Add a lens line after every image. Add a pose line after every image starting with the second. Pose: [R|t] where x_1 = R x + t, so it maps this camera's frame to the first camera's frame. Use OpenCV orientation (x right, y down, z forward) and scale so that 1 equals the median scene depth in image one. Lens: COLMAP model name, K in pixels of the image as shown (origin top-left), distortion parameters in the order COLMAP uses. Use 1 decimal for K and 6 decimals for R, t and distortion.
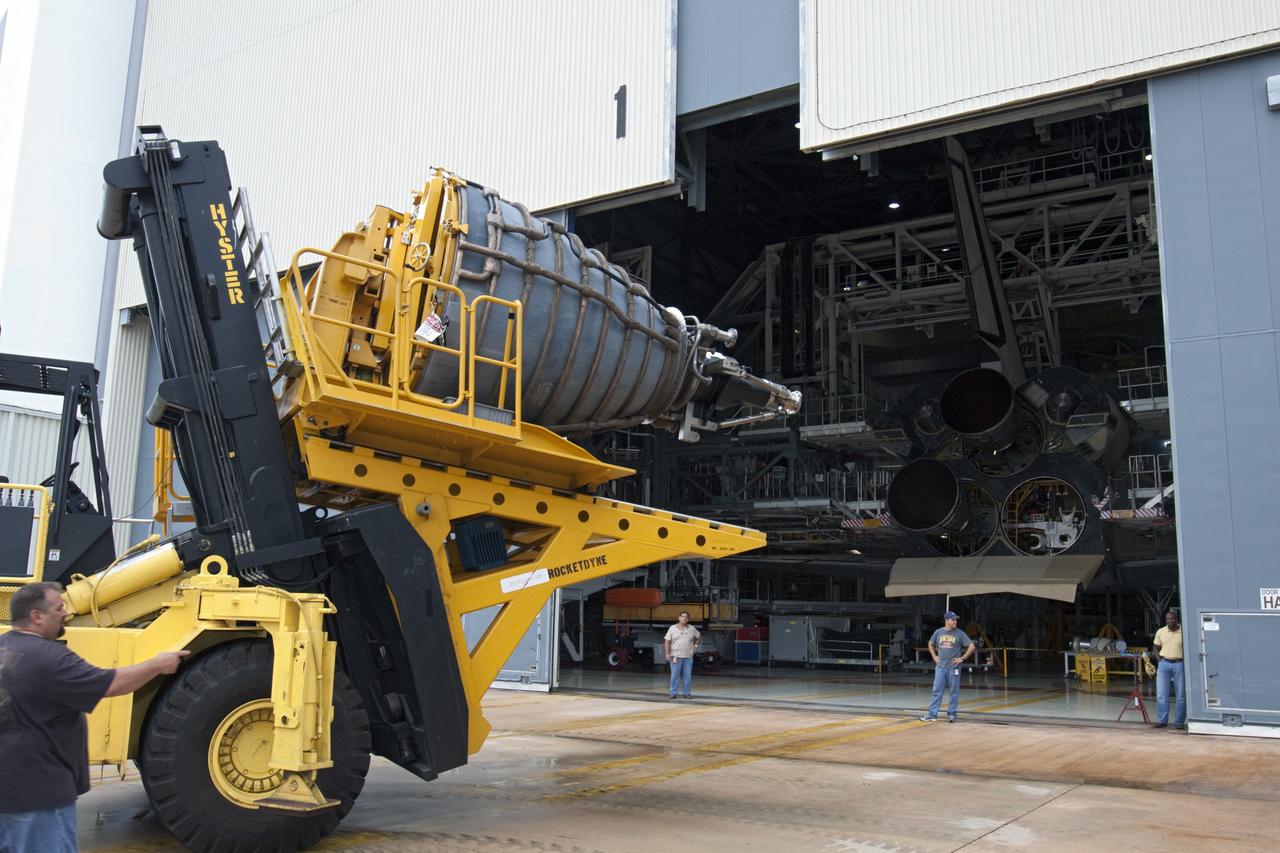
lens RADIAL K [[1107.2, 0, 640.0], [0, 1107.2, 426.5], [0, 0, 1]] dist [-0.060447, 0.008389]
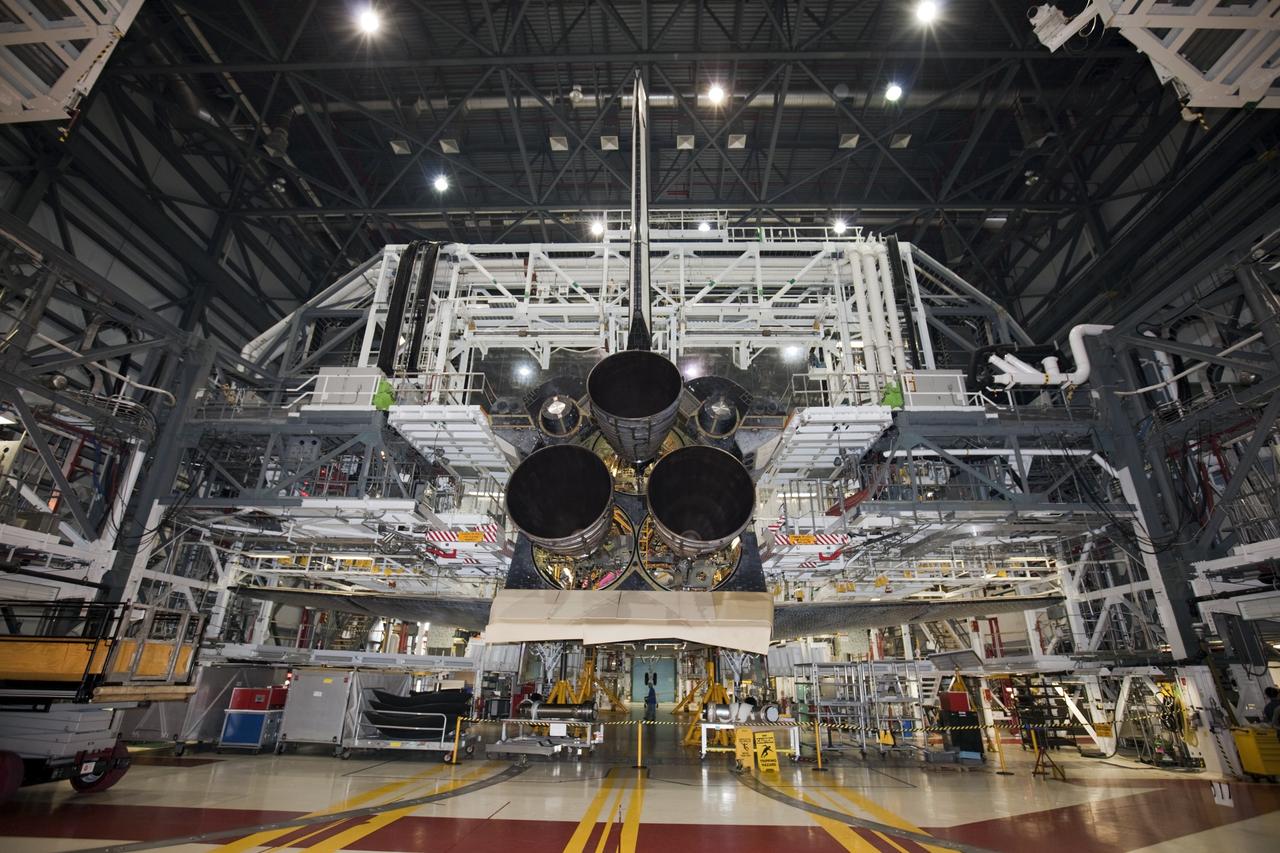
lens RADIAL K [[614.8, 0, 642.0], [0, 614.8, 418.8], [0, 0, 1]] dist [-0.053790, 0.025933]
pose [[0.848838, 0.201241, 0.488851, 0.088309], [-0.088344, 0.965707, -0.244144, 0.095119], [-0.521219, 0.164051, 0.837507, 0.560177]]
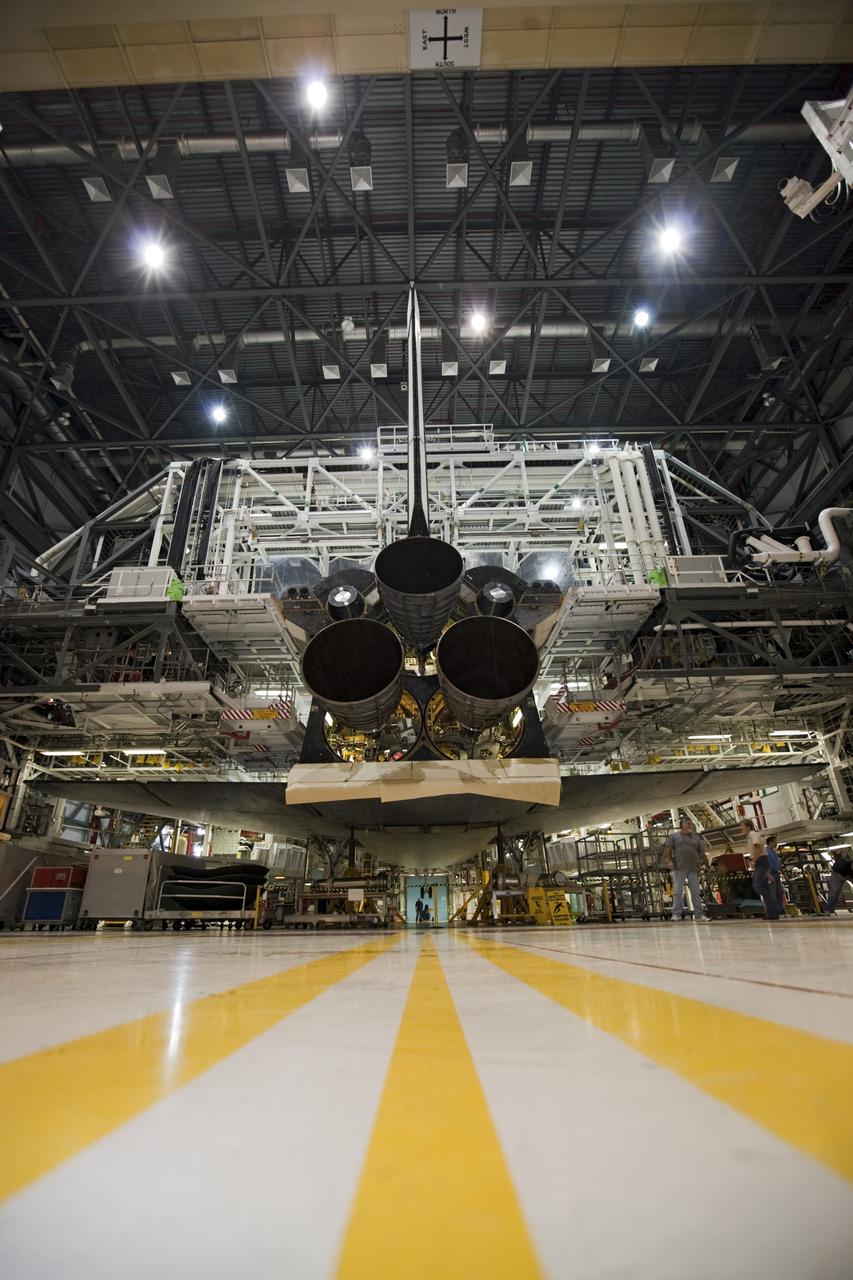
lens RADIAL K [[588.0, 0, 415.9], [0, 588.0, 642.1], [0, 0, 1]] dist [-0.053763, 0.021341]
pose [[0.842535, 0.198951, 0.500553, 0.082053], [-0.057285, 0.957113, -0.283994, 0.139528], [-0.535586, 0.210601, 0.817799, 0.575309]]
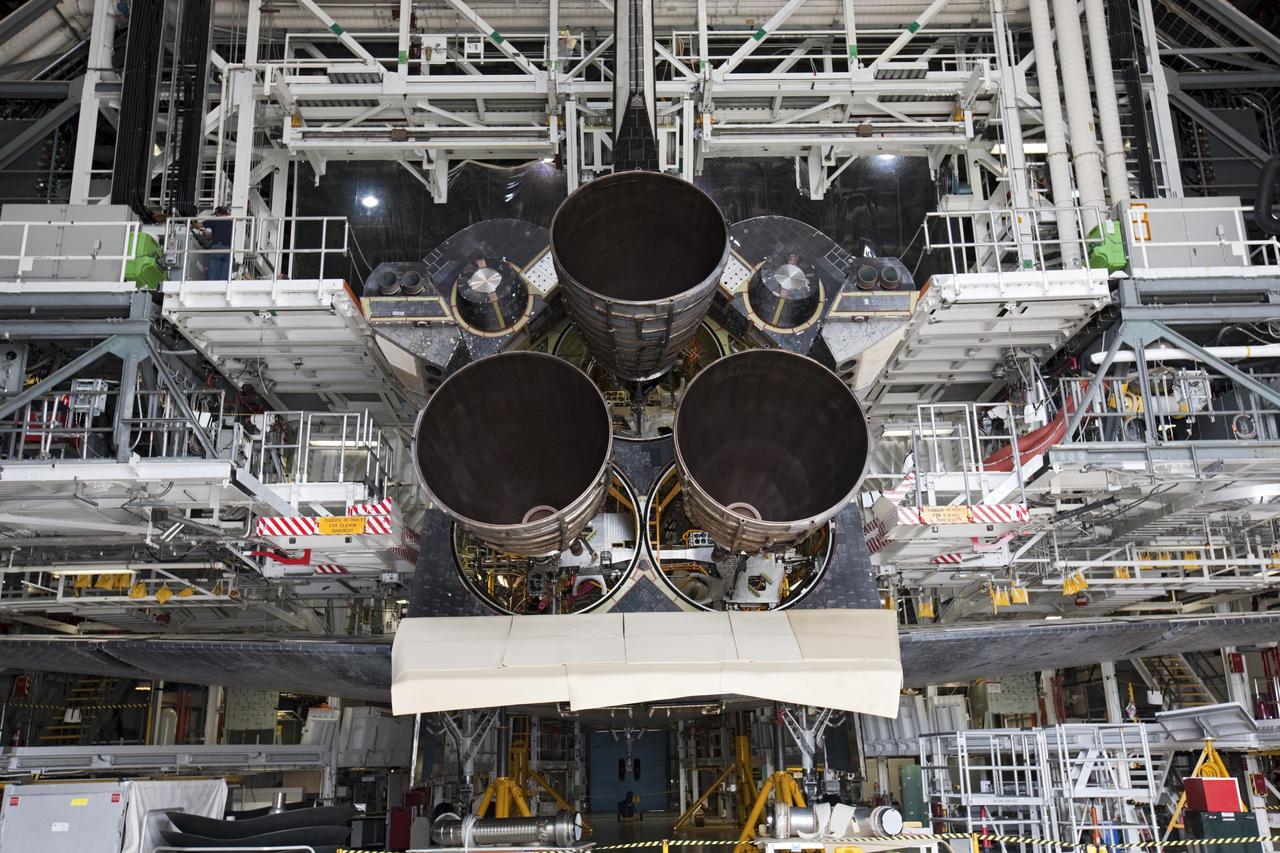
lens RADIAL K [[1174.4, 0, 640.7], [0, 1174.4, 417.9], [0, 0, 1]] dist [0.006703, 0.105572]
pose [[0.823429, 0.127571, 0.552893, 0.057941], [-0.060500, 0.988583, -0.137996, 0.095298], [-0.564185, 0.080180, 0.821746, 0.561540]]
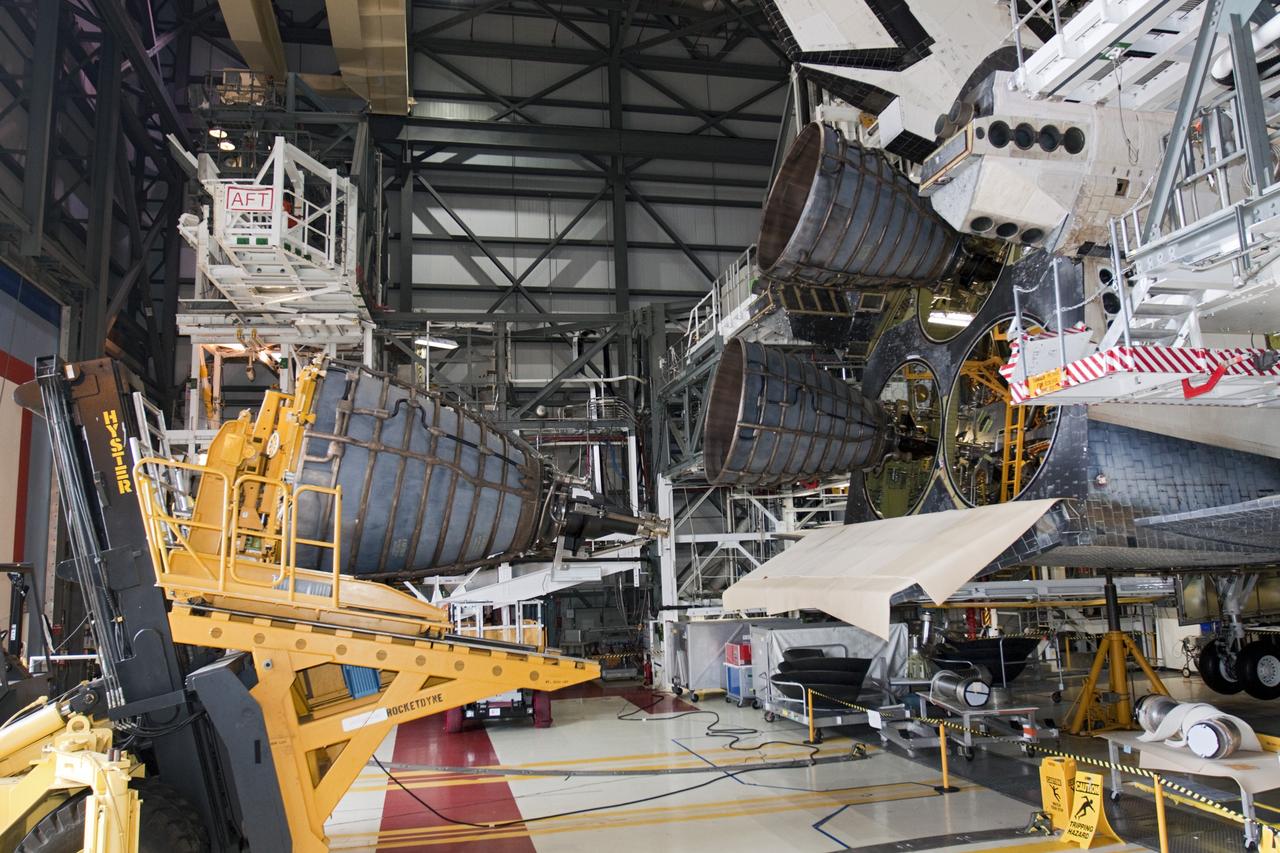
lens RADIAL K [[945.9, 0, 641.9], [0, 945.9, 422.5], [0, 0, 1]] dist [-0.061091, 0.031258]
pose [[0.725134, -0.155670, -0.670781, 0.456152], [0.172676, 0.984095, -0.041714, 0.068754], [0.666606, -0.085580, 0.740481, 0.572682]]
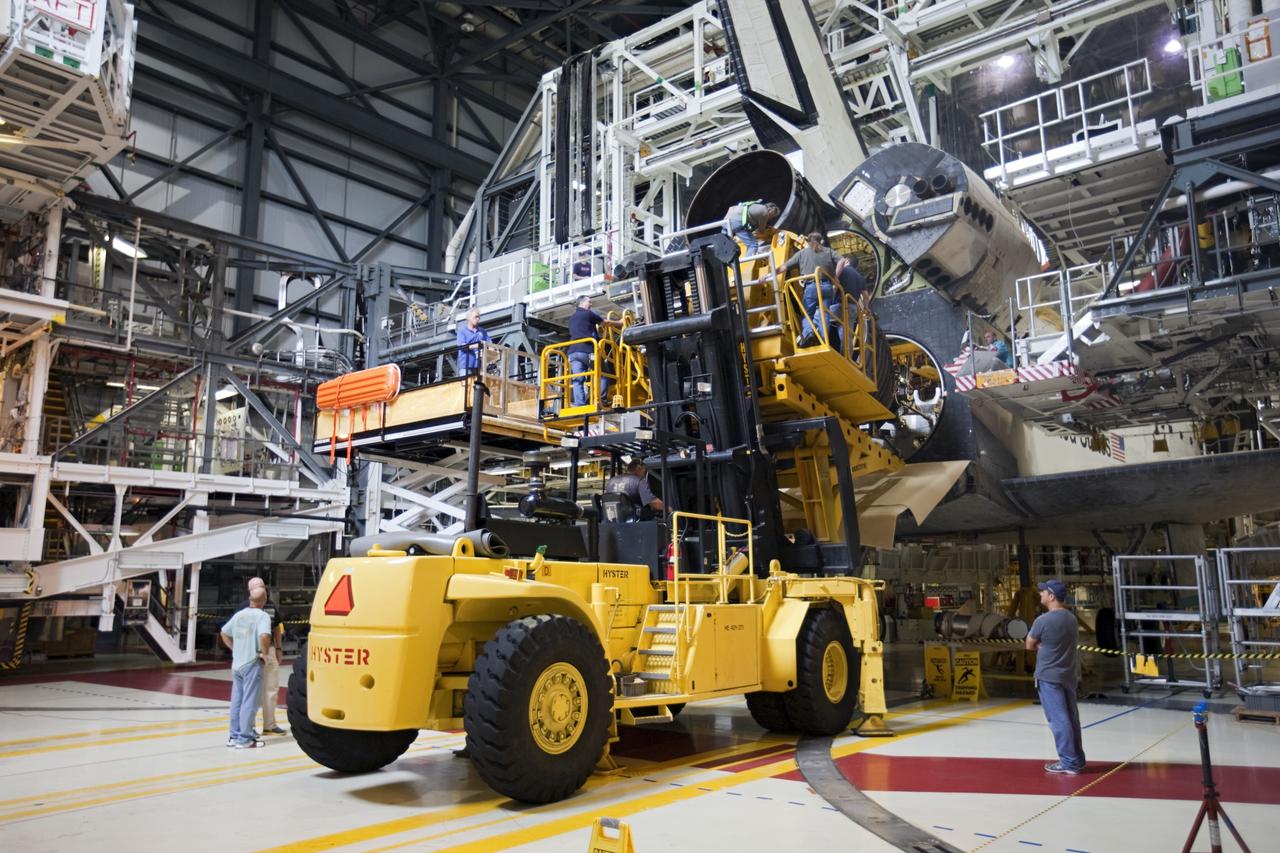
lens RADIAL K [[959.8, 0, 640.0], [0, 959.8, 426.5], [0, 0, 1]] dist [-0.041115, 0.088091]
pose [[0.994472, -0.040545, -0.096853, 0.262979], [0.040697, 0.999171, -0.000407, 0.079890], [0.096790, -0.003537, 0.995299, 0.439897]]
